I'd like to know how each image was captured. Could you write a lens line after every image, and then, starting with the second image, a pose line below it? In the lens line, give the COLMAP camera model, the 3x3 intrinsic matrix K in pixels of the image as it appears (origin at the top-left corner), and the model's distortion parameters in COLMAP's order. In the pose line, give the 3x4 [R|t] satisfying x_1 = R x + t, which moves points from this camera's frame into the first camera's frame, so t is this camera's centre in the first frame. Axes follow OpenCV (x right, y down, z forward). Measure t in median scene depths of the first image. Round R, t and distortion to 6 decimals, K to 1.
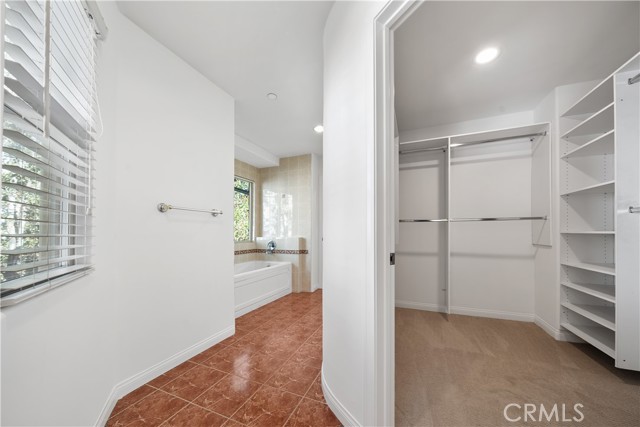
lens RADIAL K [[221.5, 0, 323.3], [0, 221.5, 233.9], [0, 0, 1]] dist [-0.000654, -0.000004]
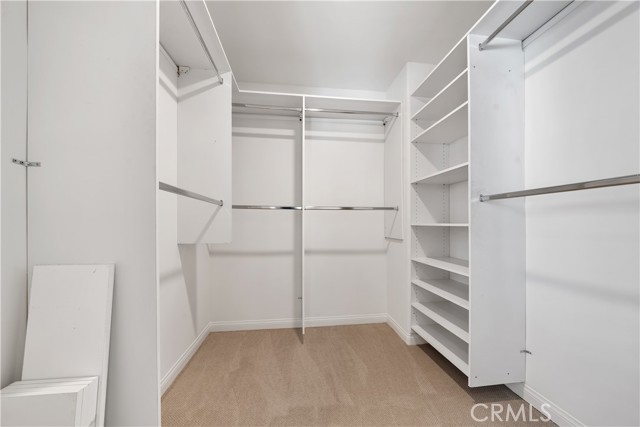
lens RADIAL K [[220.6, 0, 319.9], [0, 220.6, 222.2], [0, 0, 1]] dist [-0.000018, -0.000005]
pose [[0.866830, 0.009324, 0.498516, 0.248376], [-0.001228, 0.999862, -0.016567, -0.001403], [-0.498602, 0.013749, 0.866722, 0.331674]]
